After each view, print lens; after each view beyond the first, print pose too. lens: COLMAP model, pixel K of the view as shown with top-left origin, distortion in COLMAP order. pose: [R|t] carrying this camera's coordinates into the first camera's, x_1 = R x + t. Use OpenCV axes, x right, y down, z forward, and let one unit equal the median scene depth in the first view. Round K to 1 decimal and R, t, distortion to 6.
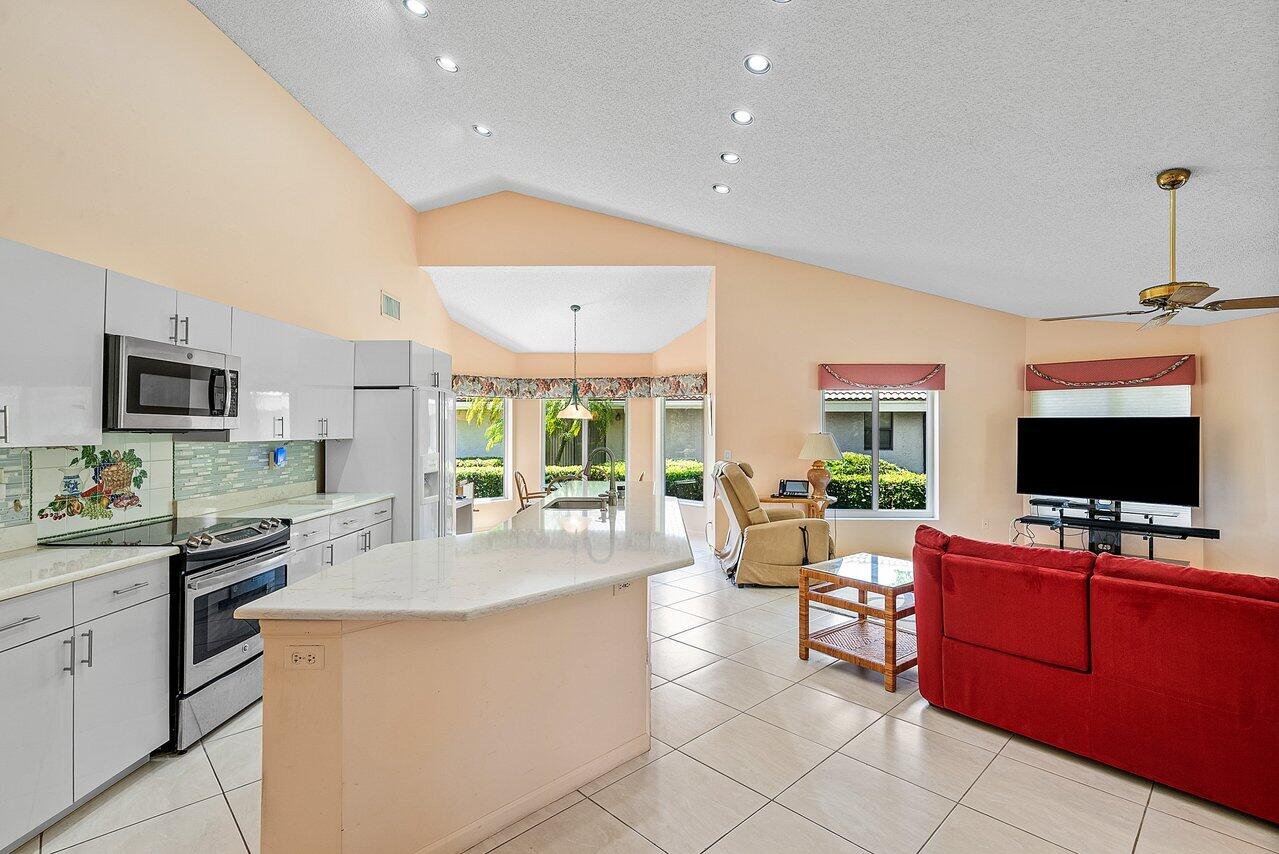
lens RADIAL K [[603.5, 0, 634.4], [0, 603.5, 425.9], [0, 0, 1]] dist [0.001185, 0.000417]
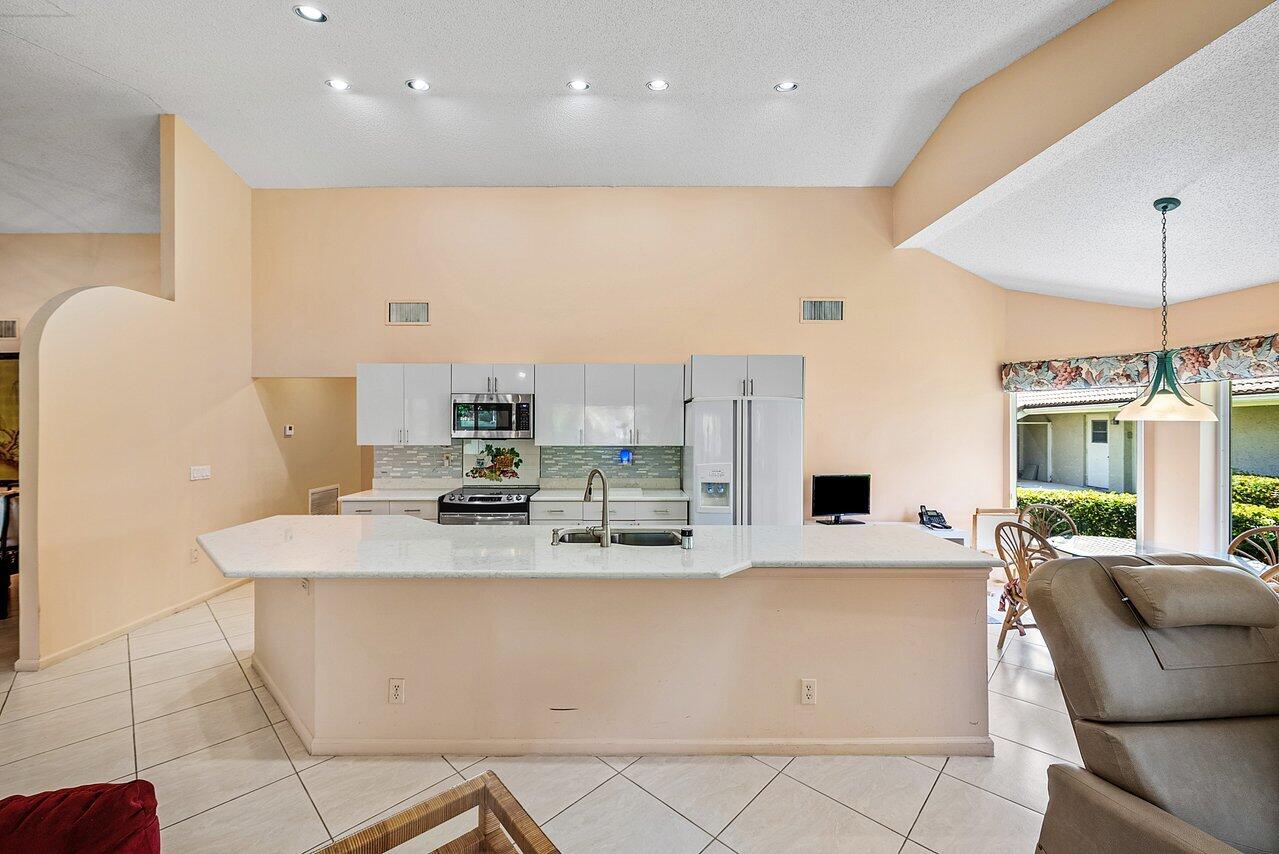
lens RADIAL K [[504.7, 0, 621.4], [0, 504.7, 426.9], [0, 0, 1]] dist [0.000329, 0.000050]
pose [[0.026336, -0.002478, -0.999650, 0.410680], [0.005834, 0.999980, -0.002325, -0.011356], [0.999636, -0.005771, 0.026350, 0.684060]]
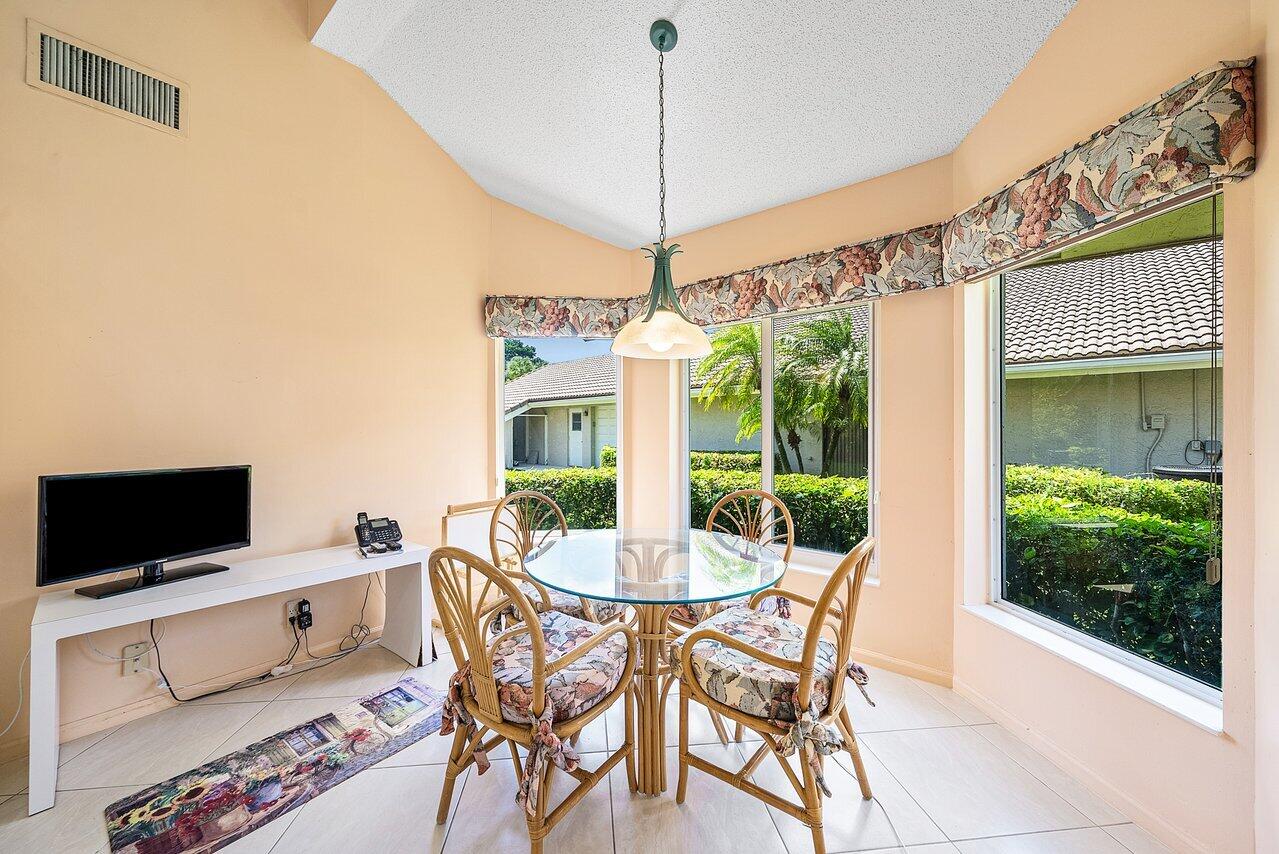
lens RADIAL K [[469.2, 0, 635.5], [0, 469.2, 430.3], [0, 0, 1]] dist [-0.000230, -0.000027]
pose [[0.792026, 0.000940, -0.610487, 0.071271], [0.008141, 0.999894, 0.012102, 0.037423], [0.610434, -0.014556, 0.791934, 1.003217]]
